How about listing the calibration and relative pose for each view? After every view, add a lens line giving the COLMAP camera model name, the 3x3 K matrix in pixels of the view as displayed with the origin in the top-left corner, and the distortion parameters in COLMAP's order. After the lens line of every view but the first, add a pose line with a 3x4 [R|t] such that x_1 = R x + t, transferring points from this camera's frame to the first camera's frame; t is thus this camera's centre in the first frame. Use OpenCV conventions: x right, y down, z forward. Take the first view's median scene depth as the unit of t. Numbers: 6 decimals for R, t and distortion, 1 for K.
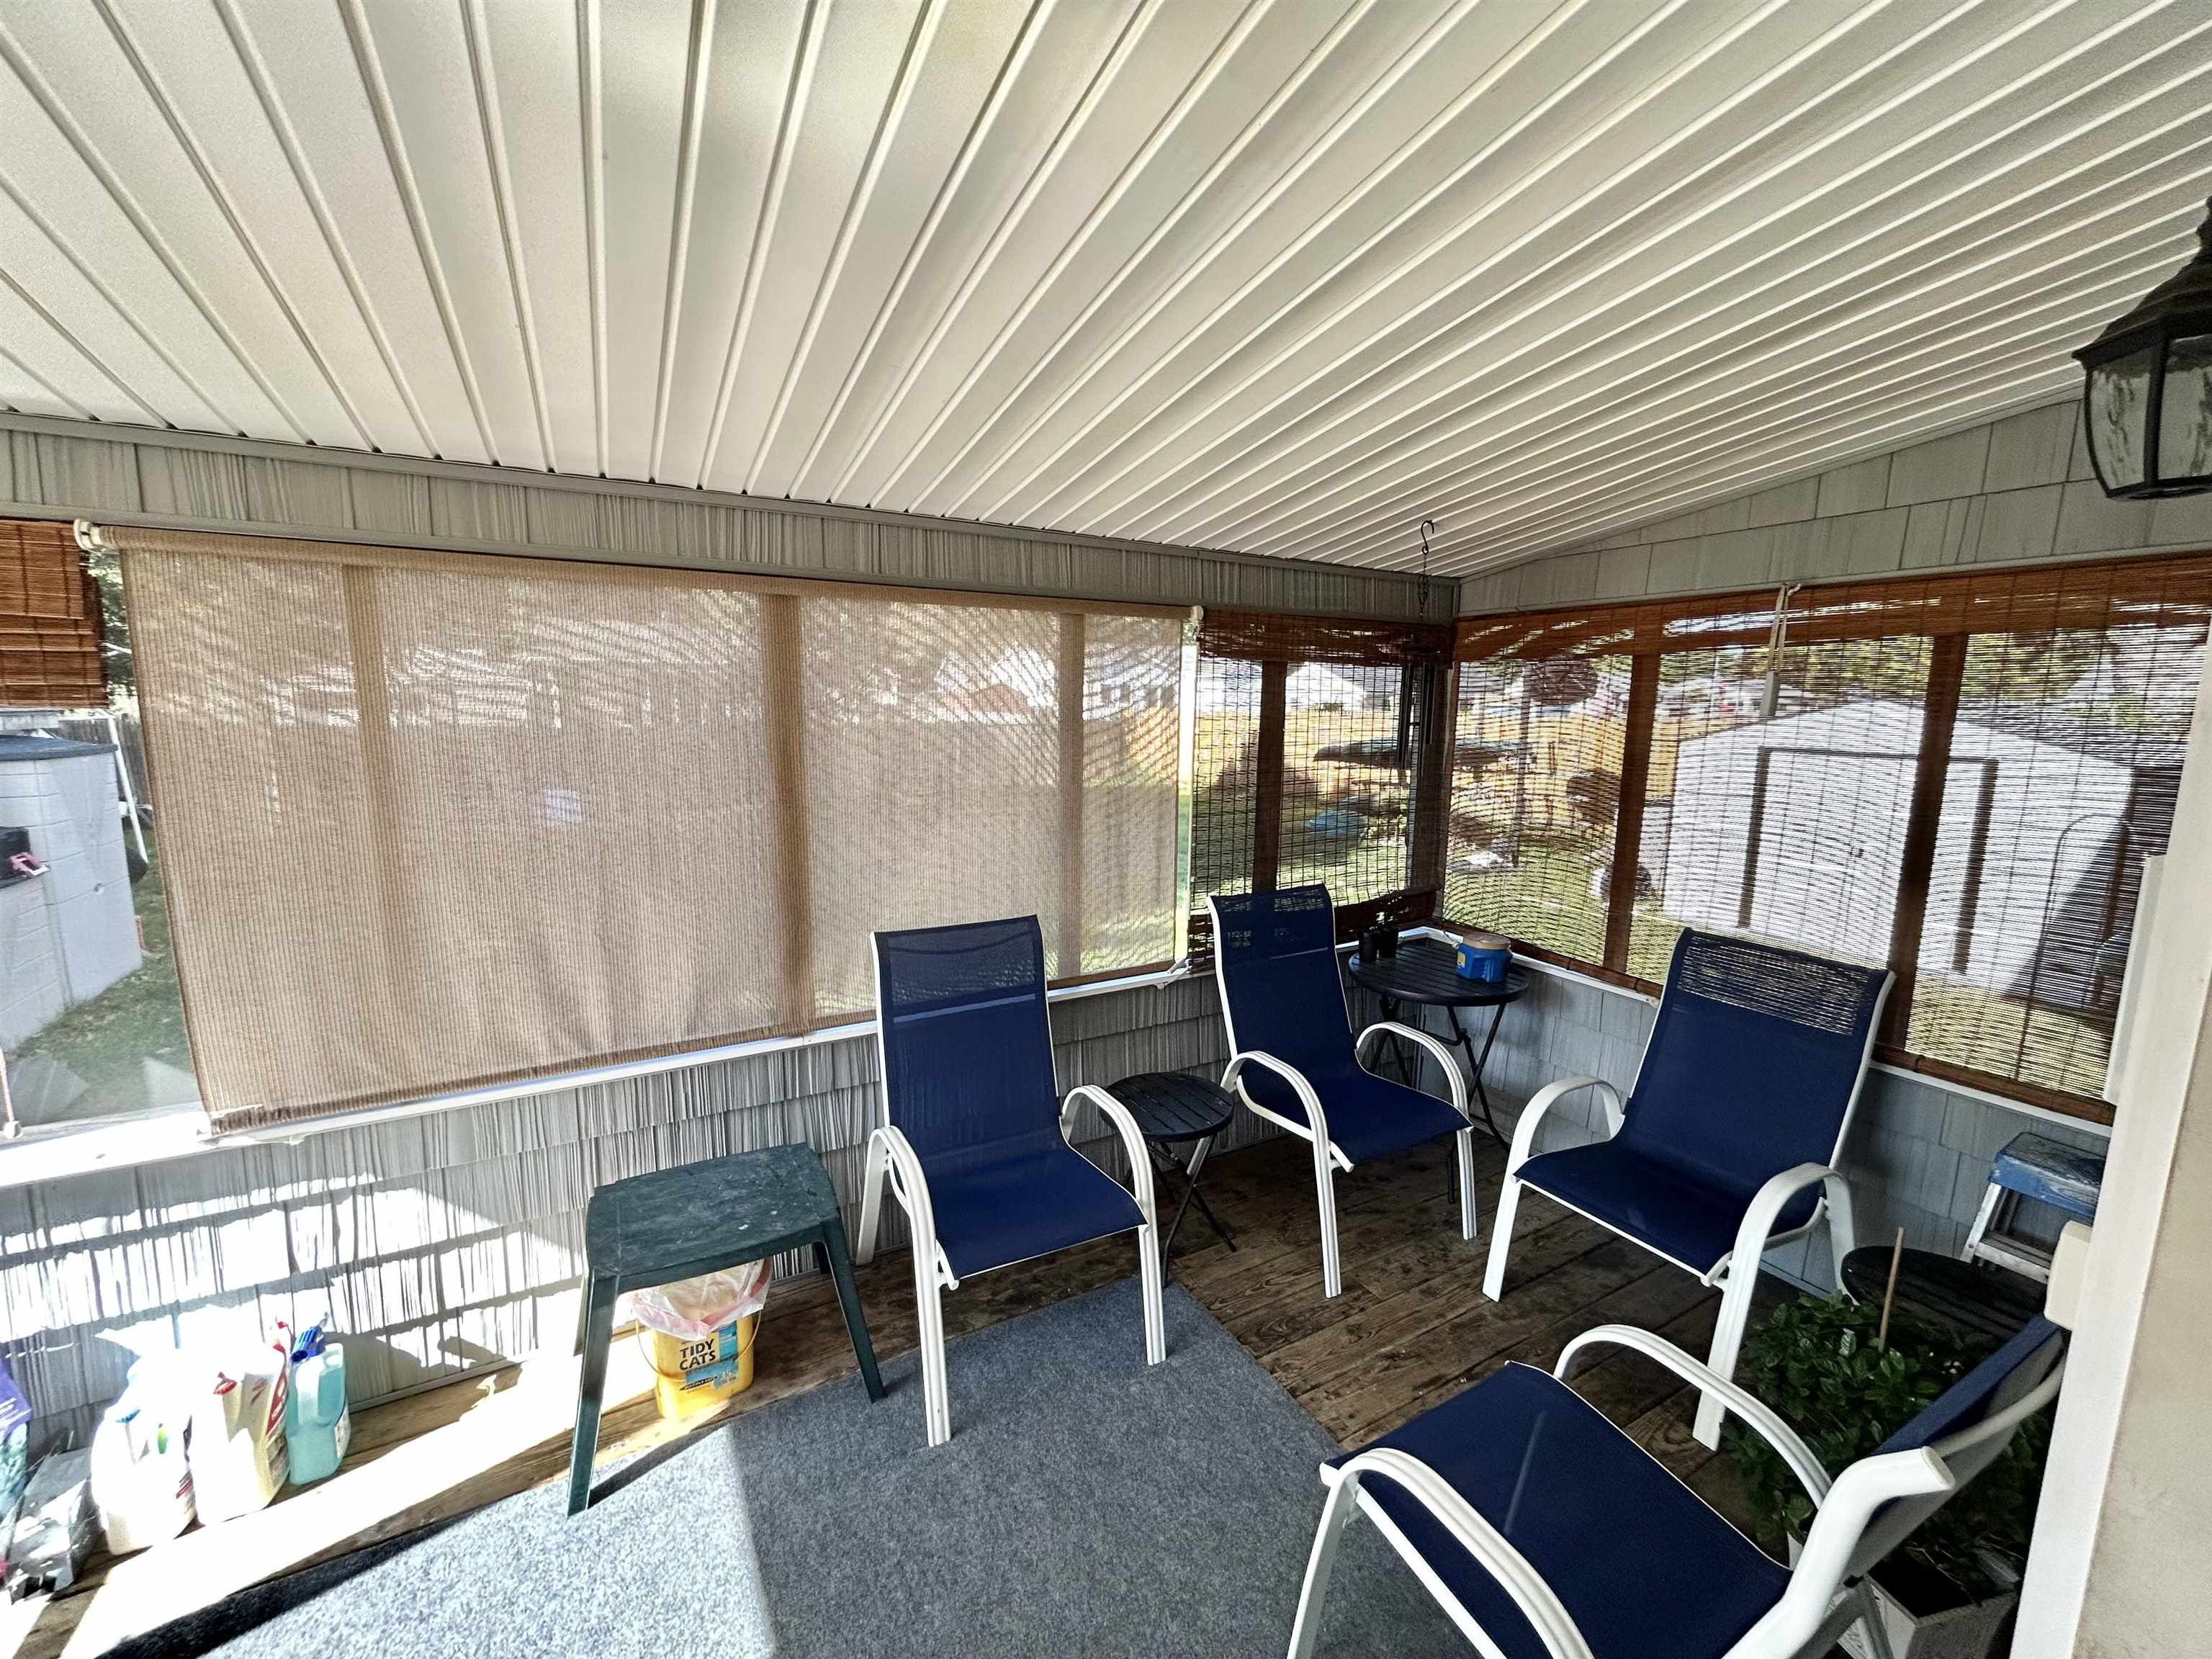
lens RADIAL K [[894.0, 0, 1100.5], [0, 894.0, 830.2], [0, 0, 1]] dist [-0.000164, 0.000627]
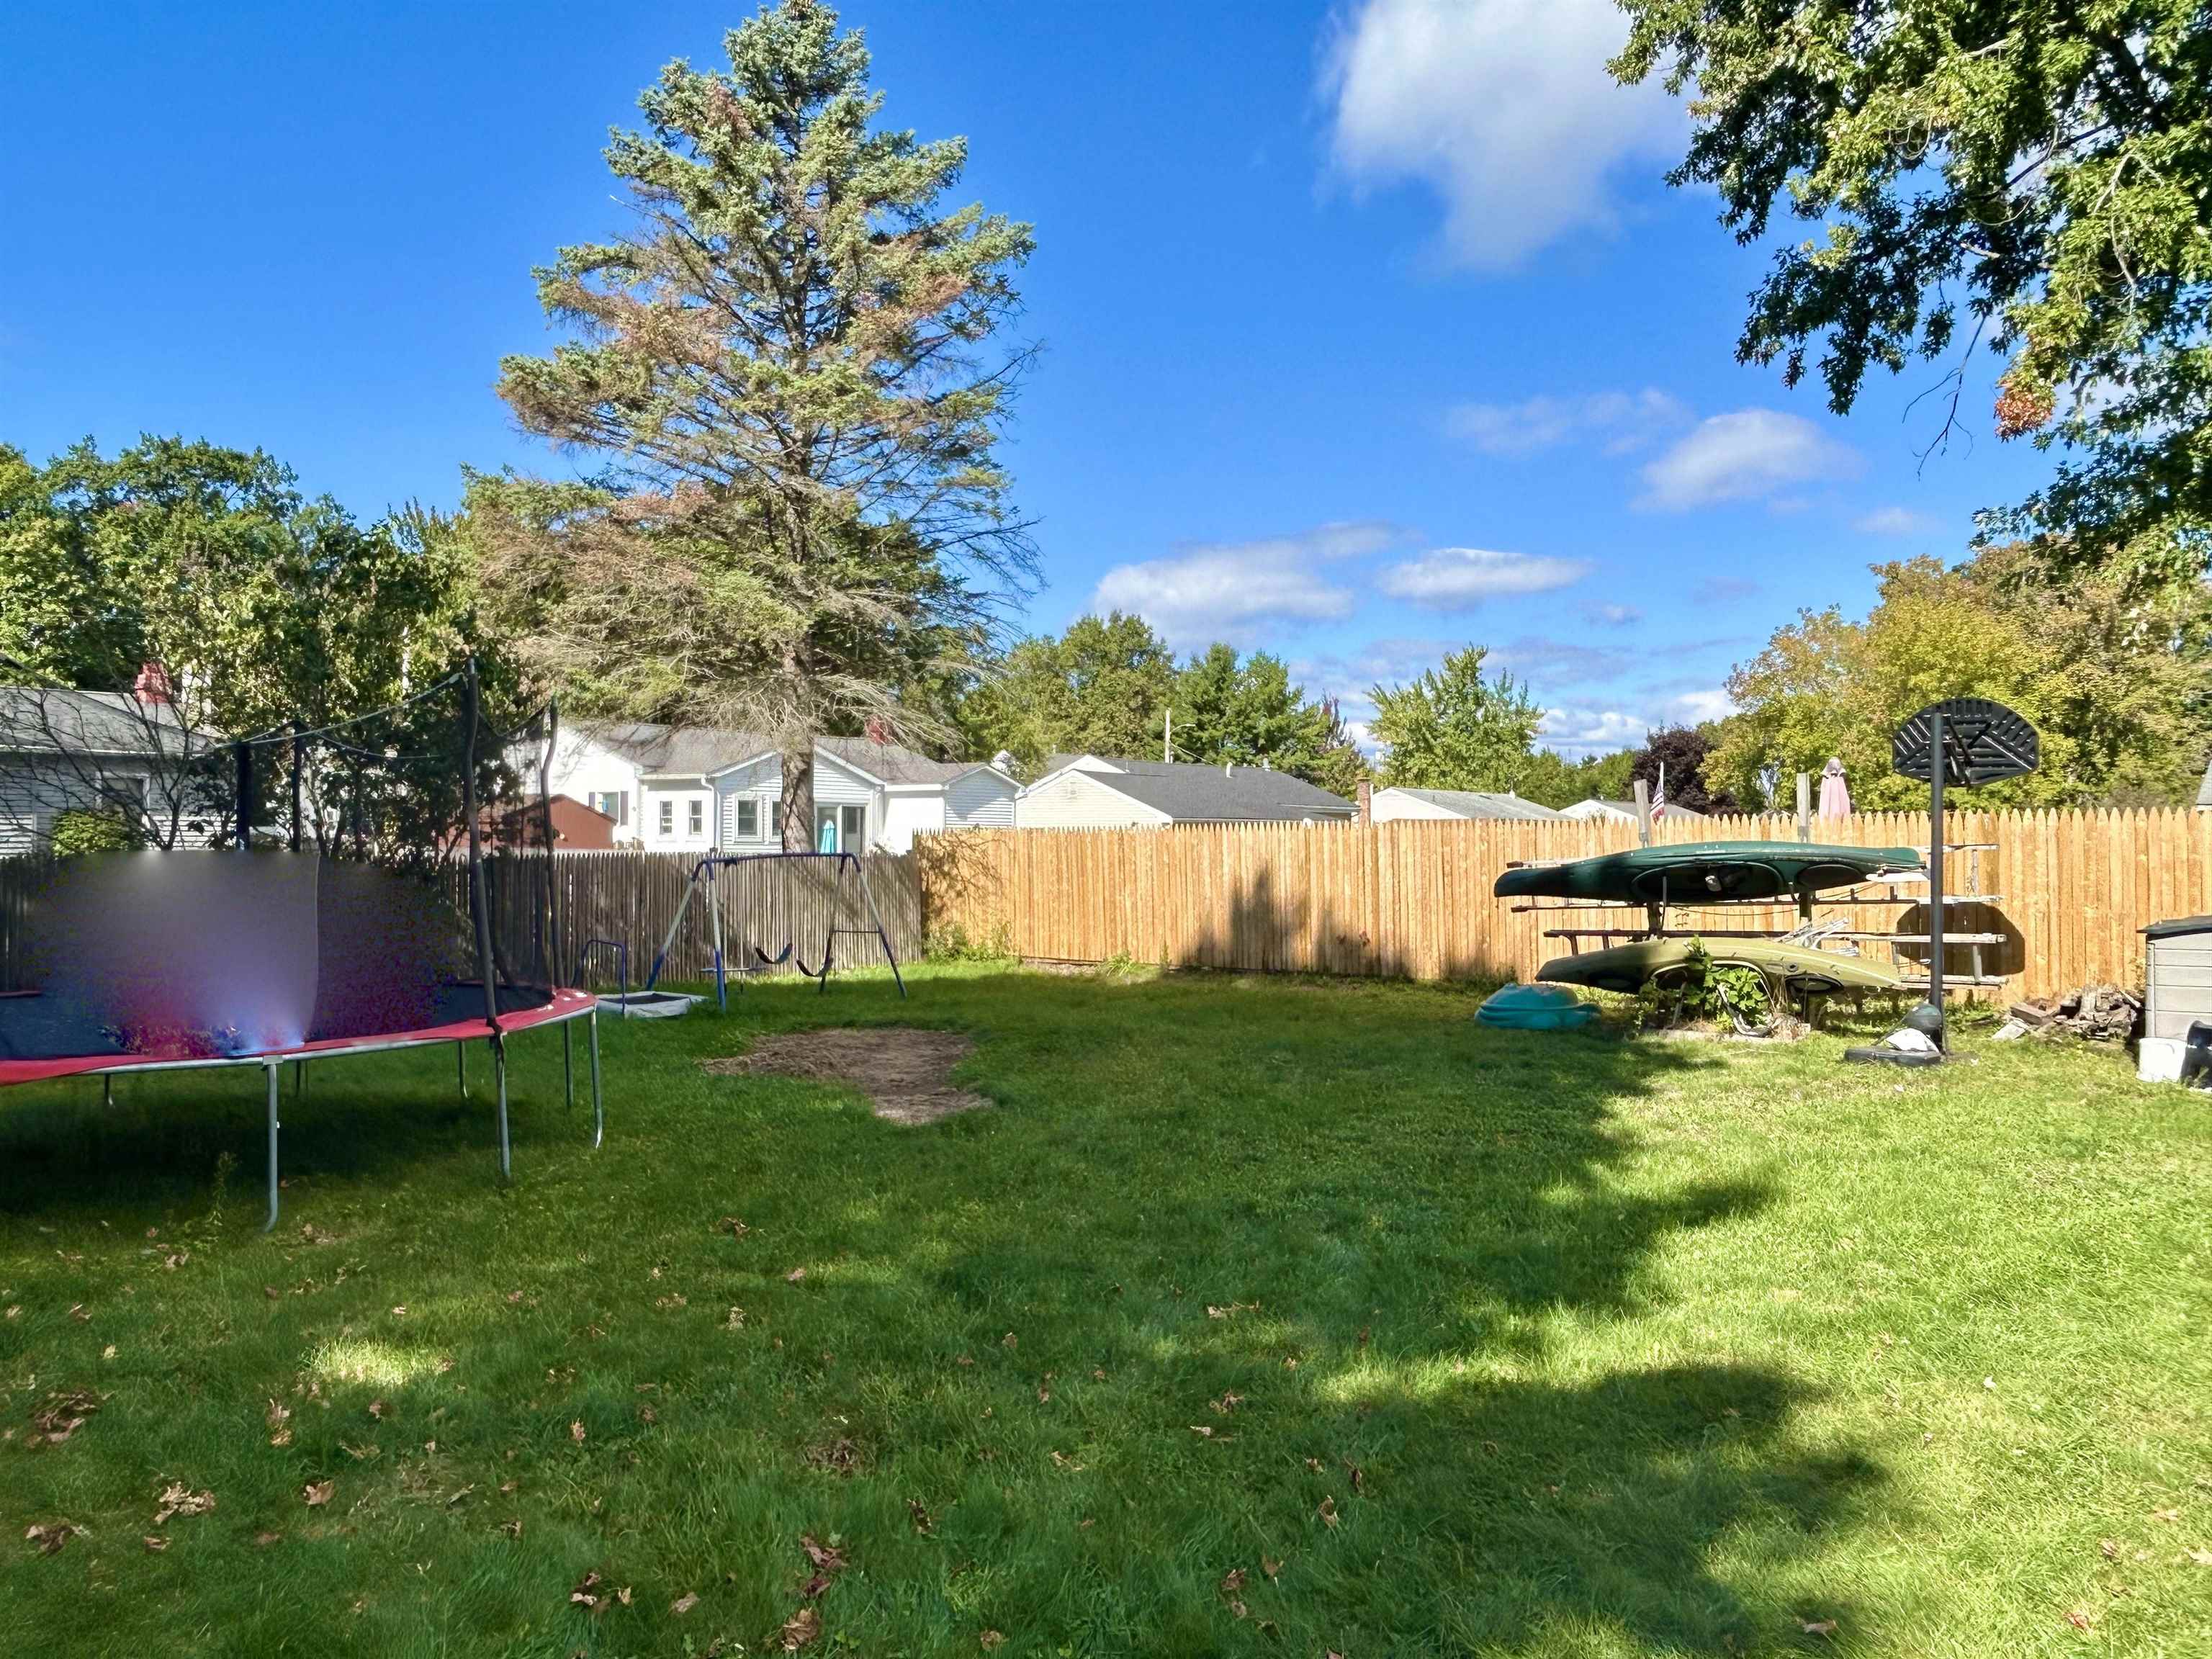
lens RADIAL K [[1621.1, 0, 1095.6], [0, 1621.1, 836.4], [0, 0, 1]] dist [0.003432, -0.008124]
pose [[0.940412, -0.005133, 0.340000, -2.371308], [0.056608, 0.988297, -0.141653, 0.106078], [-0.335293, 0.152459, 0.929696, 0.851649]]
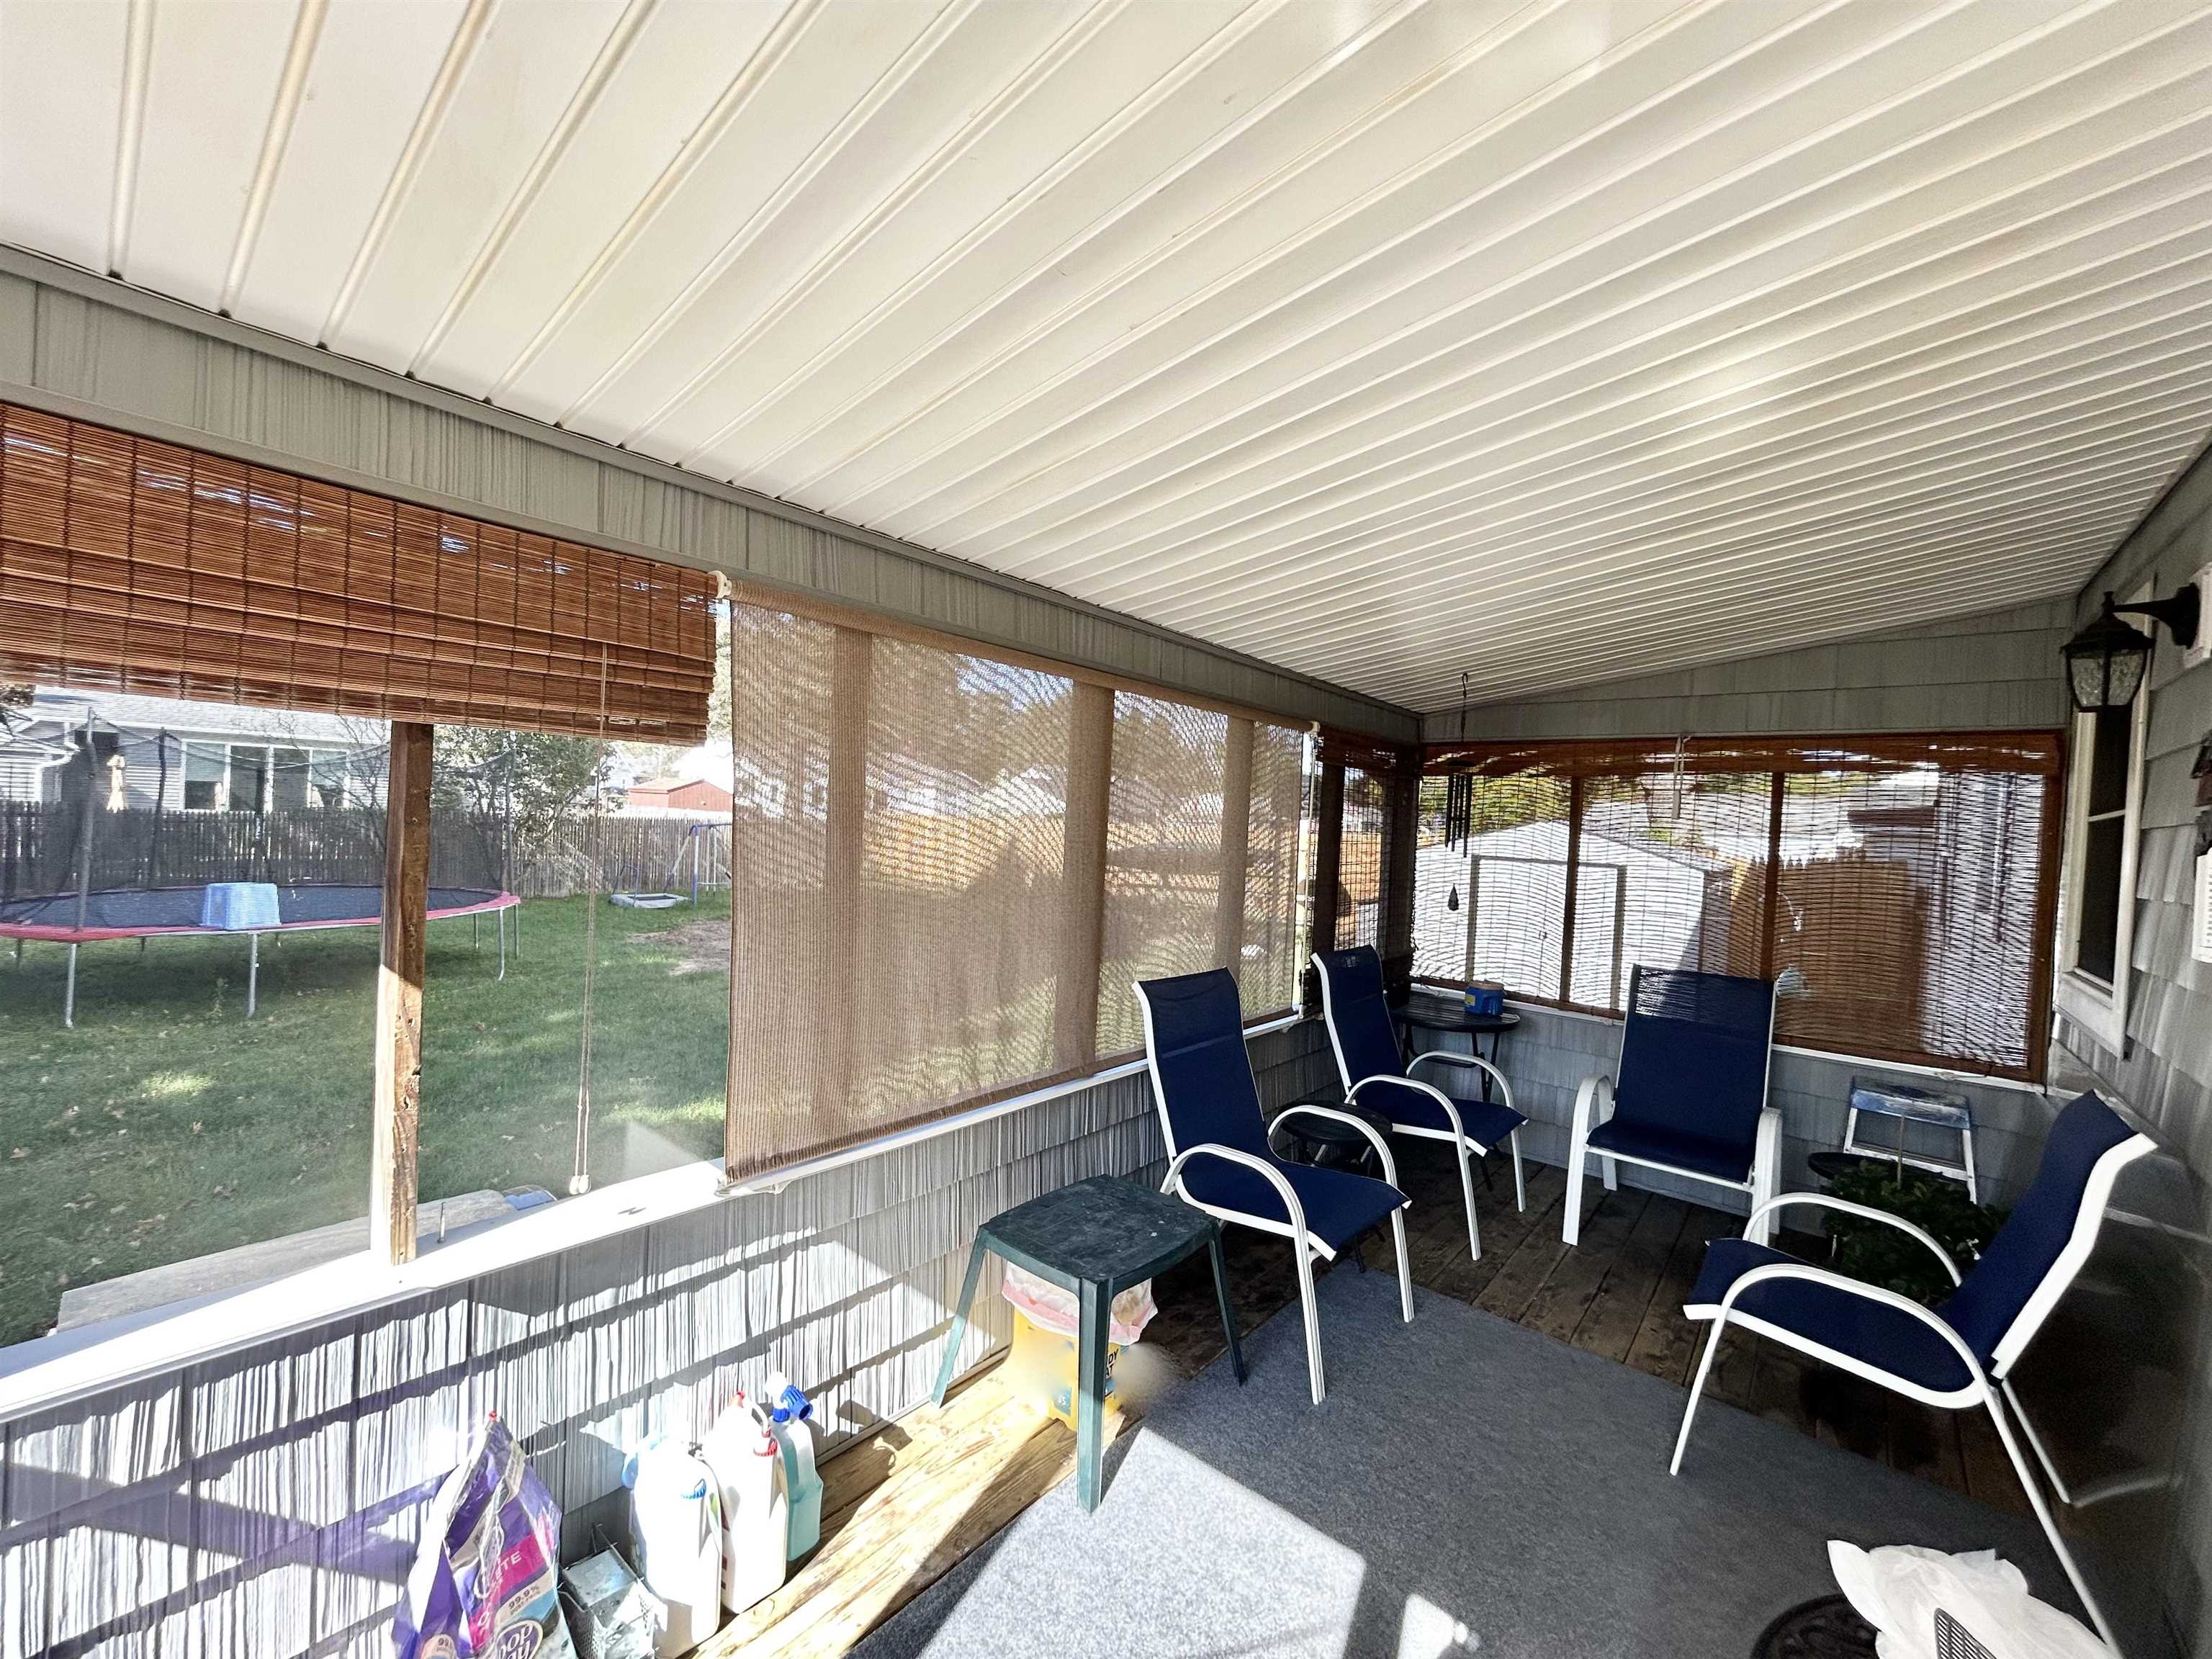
lens RADIAL K [[894.0, 0, 1104.3], [0, 894.0, 829.9], [0, 0, 1]] dist [-0.000164, 0.000627]
pose [[0.935479, 0.029108, 0.352182, -0.830304], [0.013859, 0.992813, -0.118870, 0.067802], [-0.353111, 0.116081, 0.928352, -0.079696]]
